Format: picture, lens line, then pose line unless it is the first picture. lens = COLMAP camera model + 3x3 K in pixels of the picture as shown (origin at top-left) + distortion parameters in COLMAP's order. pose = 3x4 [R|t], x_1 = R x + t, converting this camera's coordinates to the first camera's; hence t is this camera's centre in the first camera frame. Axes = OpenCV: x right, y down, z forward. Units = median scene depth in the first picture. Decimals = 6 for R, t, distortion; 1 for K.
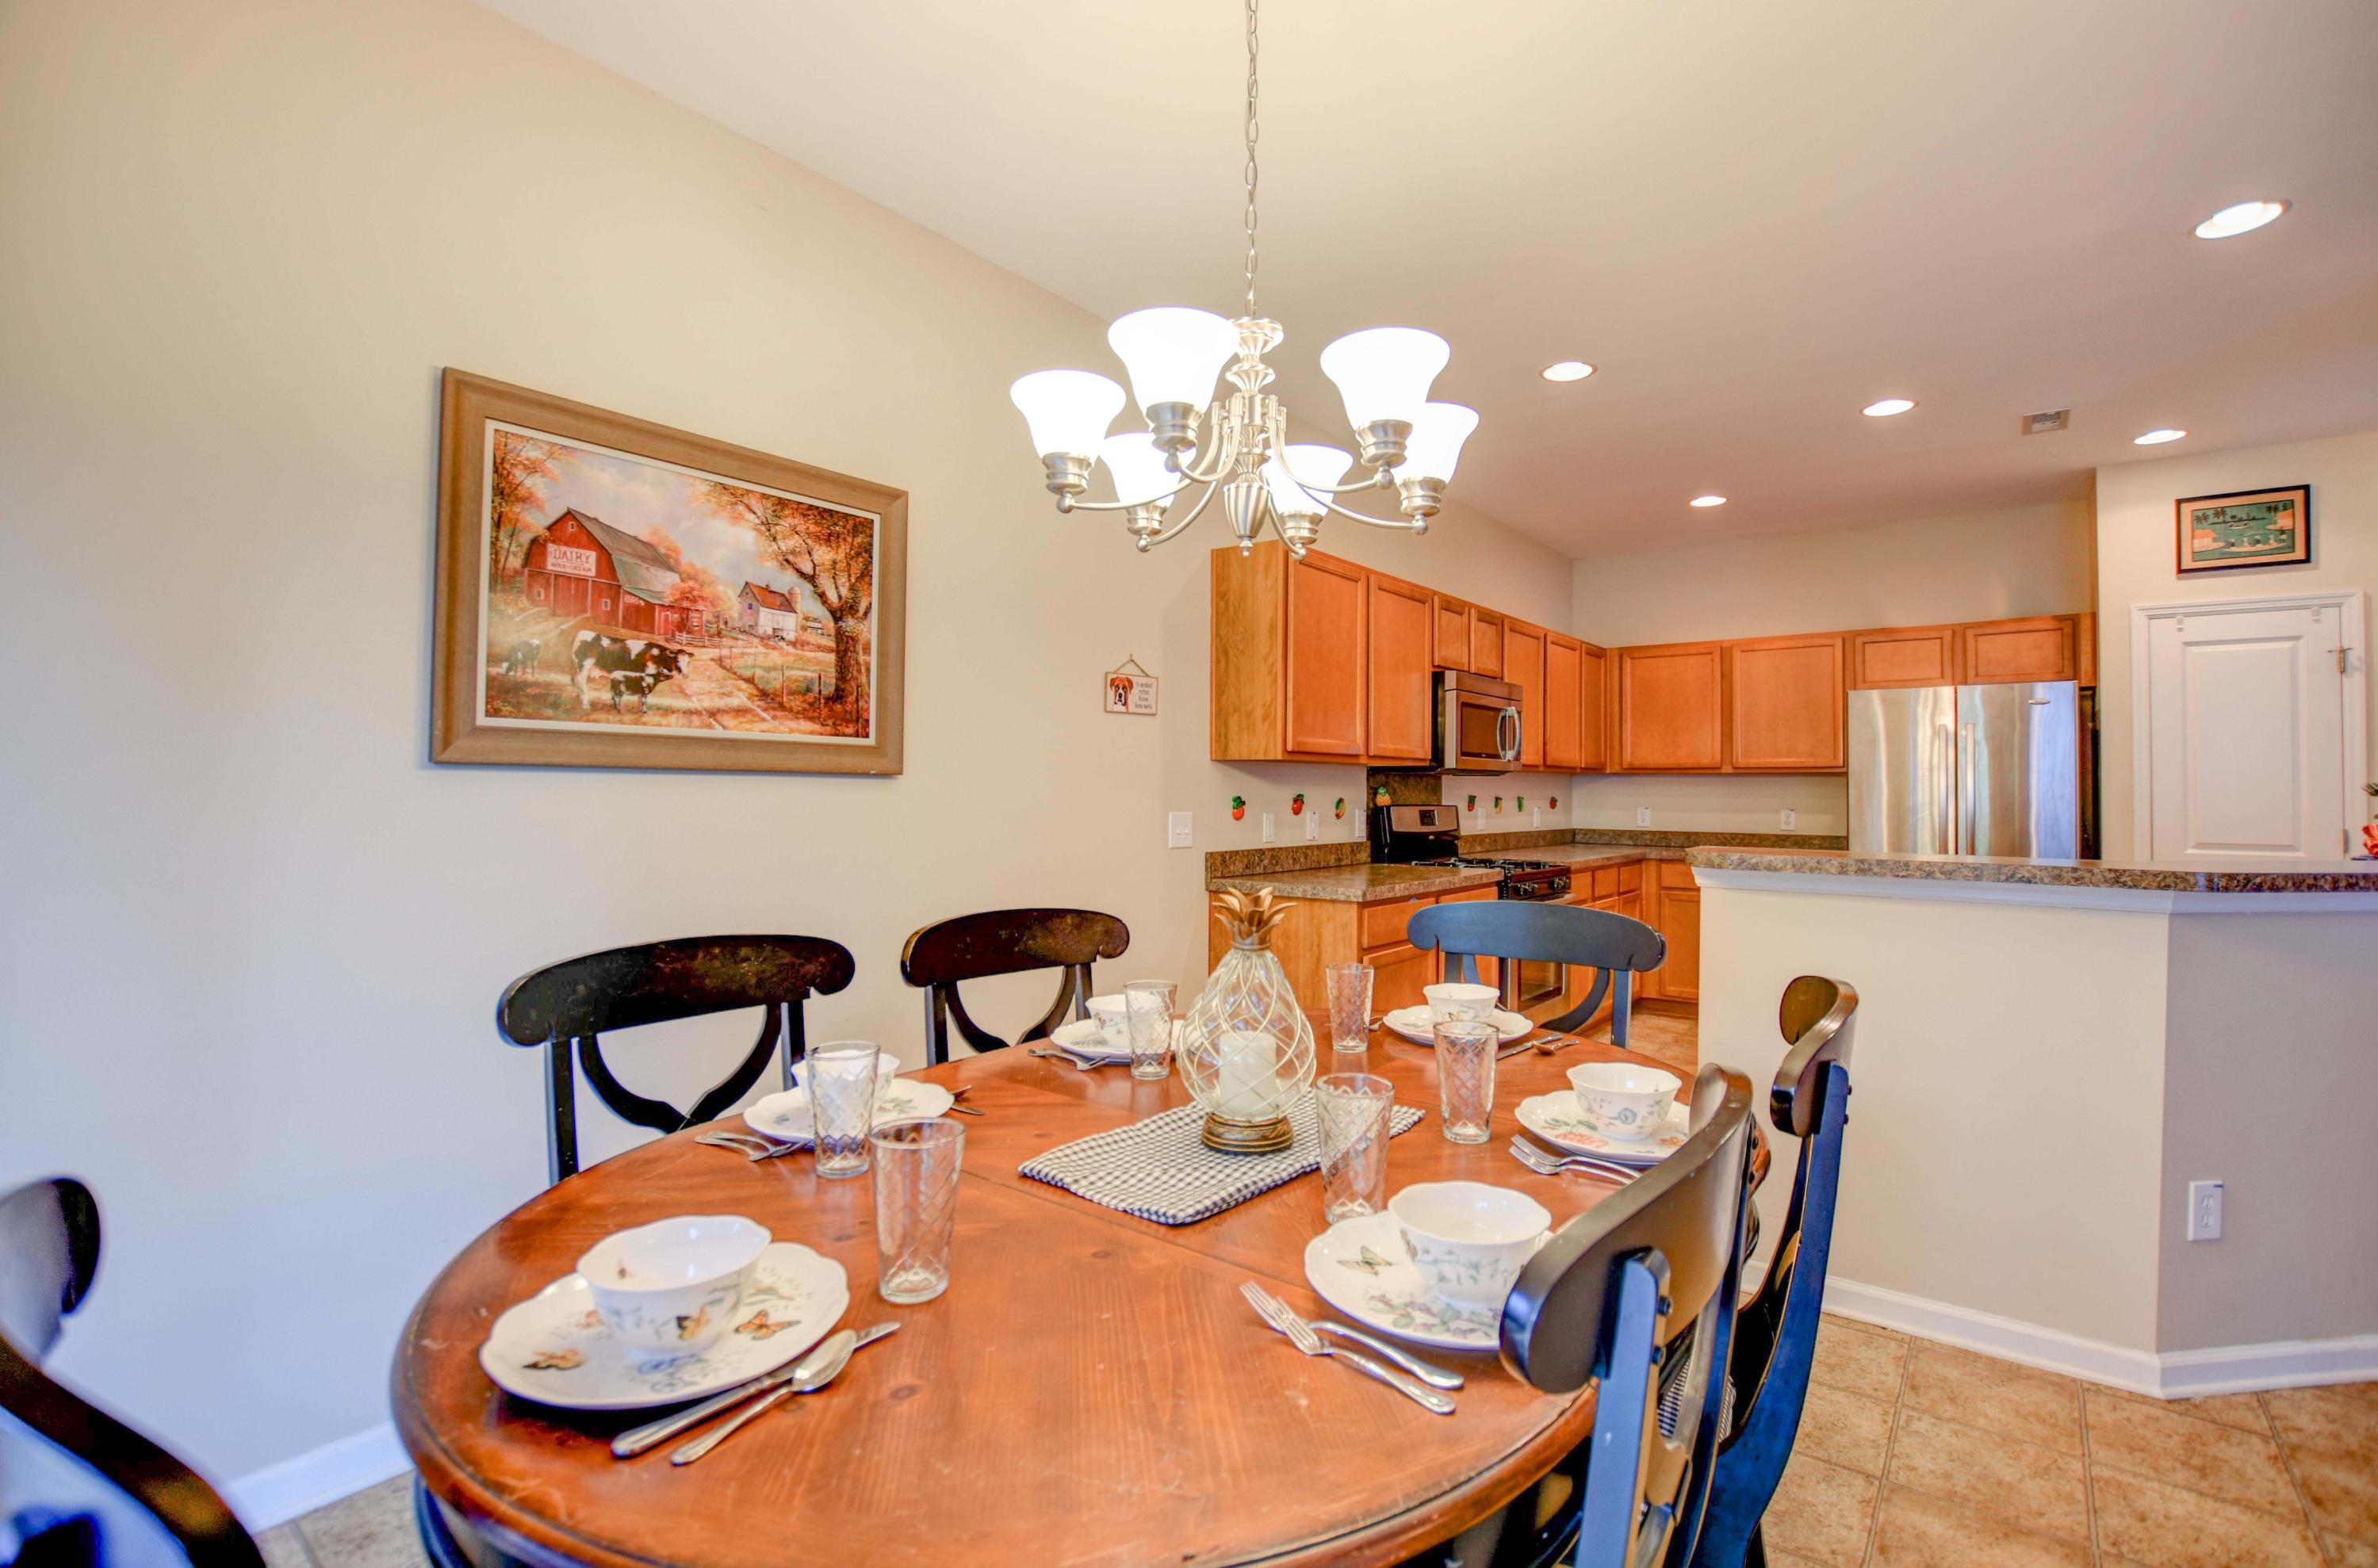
lens RADIAL K [[1051.0, 0, 1205.2], [0, 1051.0, 777.3], [0, 0, 1]] dist [-0.028768, 0.002315]
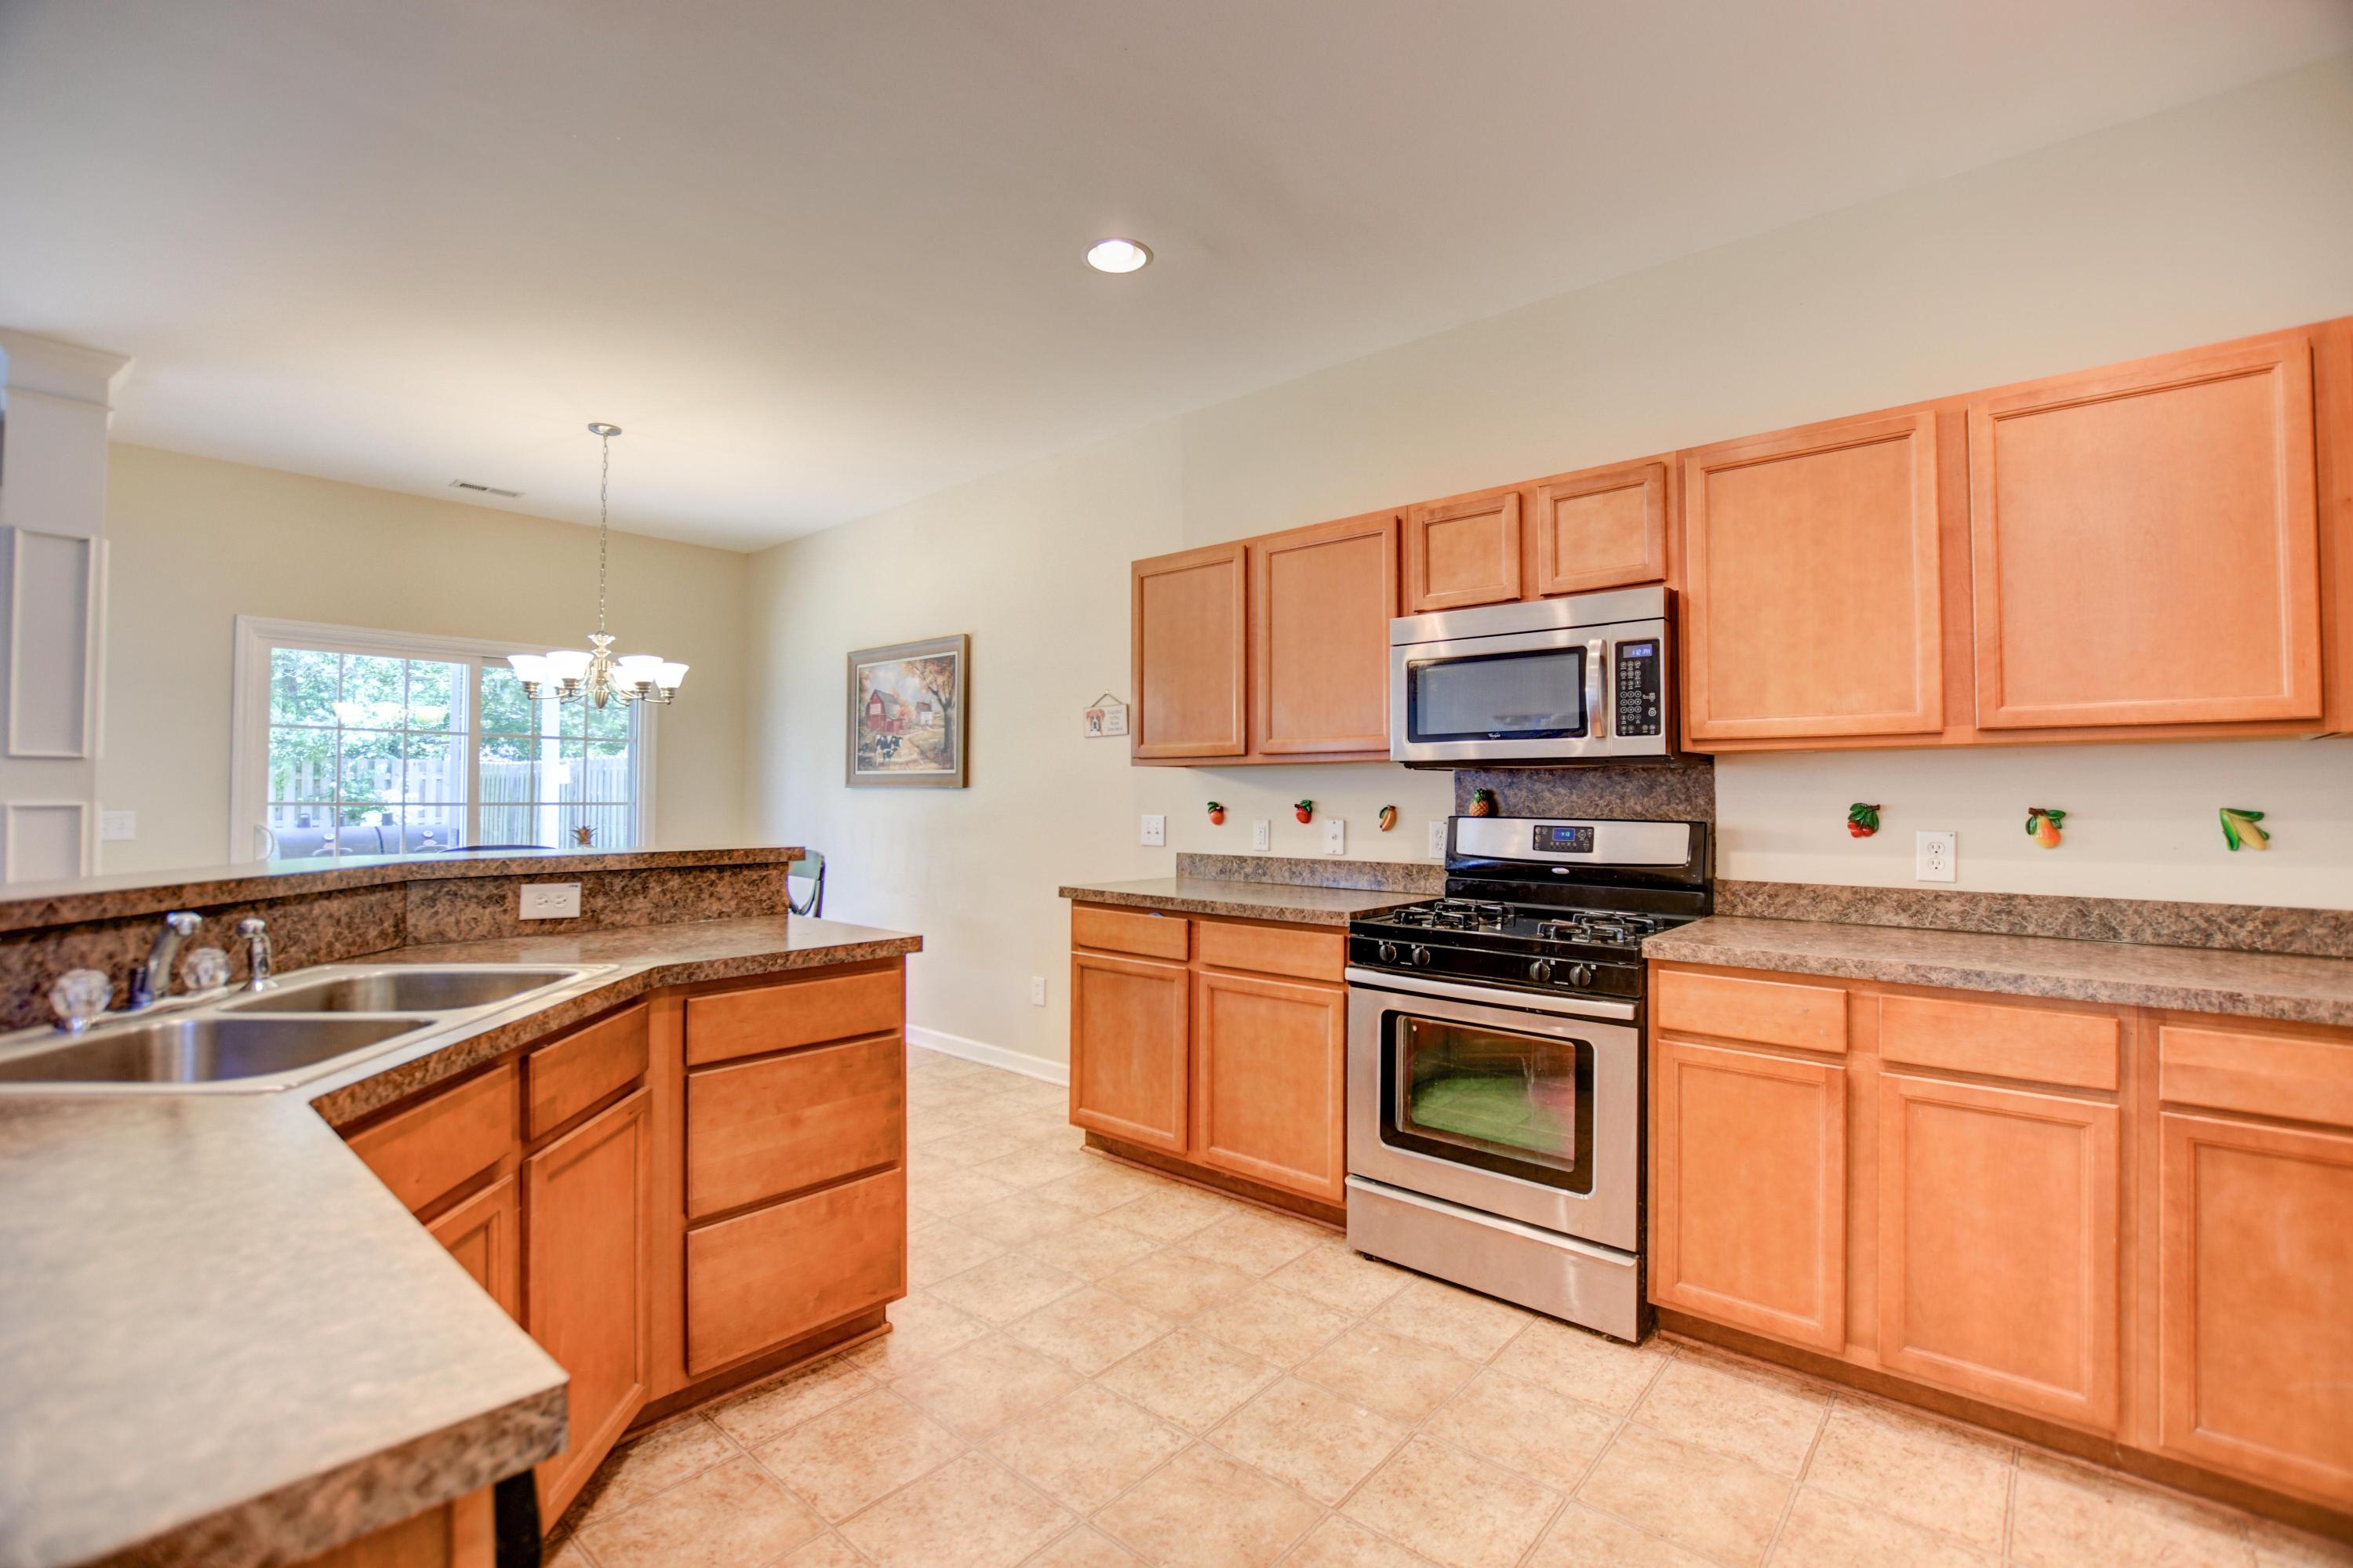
lens RADIAL K [[1040.1, 0, 1184.8], [0, 1040.1, 778.8], [0, 0, 1]] dist [-0.028768, 0.002315]
pose [[-0.052150, -0.026238, -0.998295, 1.064410], [0.006961, 0.999621, -0.026637, 0.022765], [0.998615, -0.008338, -0.051948, 1.045642]]
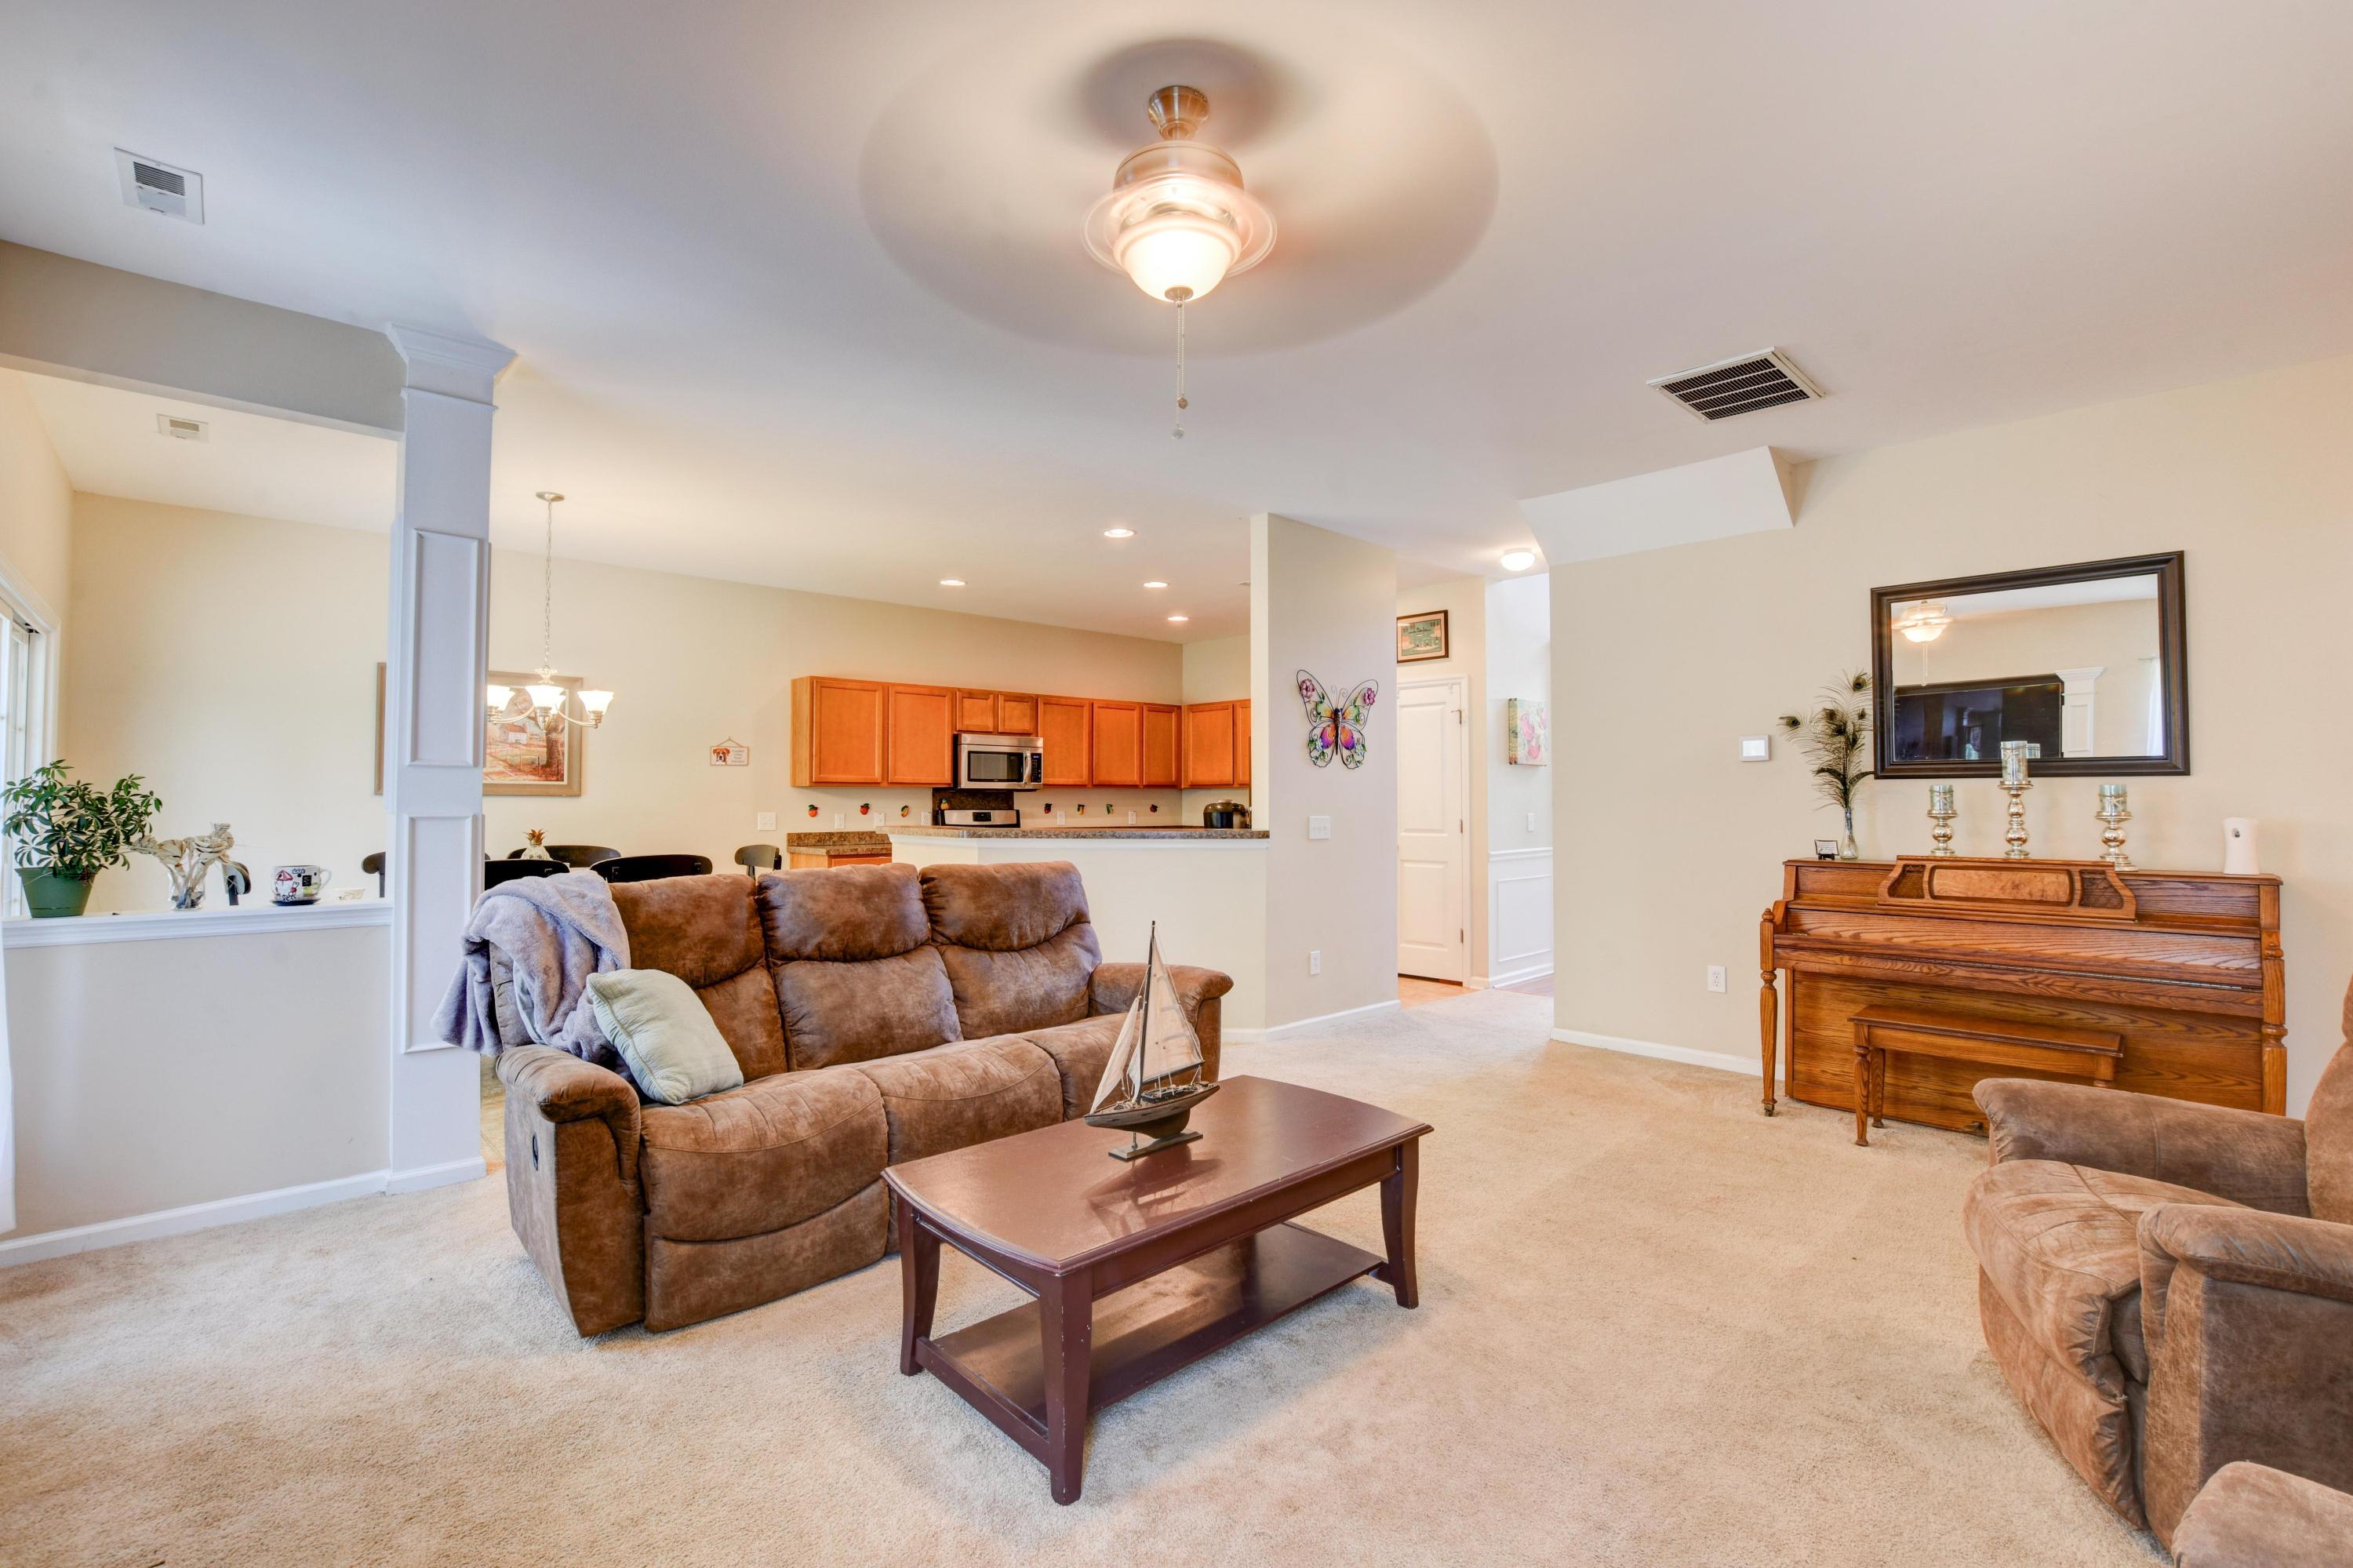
lens RADIAL K [[1040.1, 0, 1180.1], [0, 1040.1, 786.1], [0, 0, 1]] dist [-0.028768, 0.002315]
pose [[0.990694, -0.012363, -0.135545, 0.978669], [0.011744, 0.999917, -0.005367, 0.001985], [0.135600, 0.003726, 0.990757, -0.808590]]
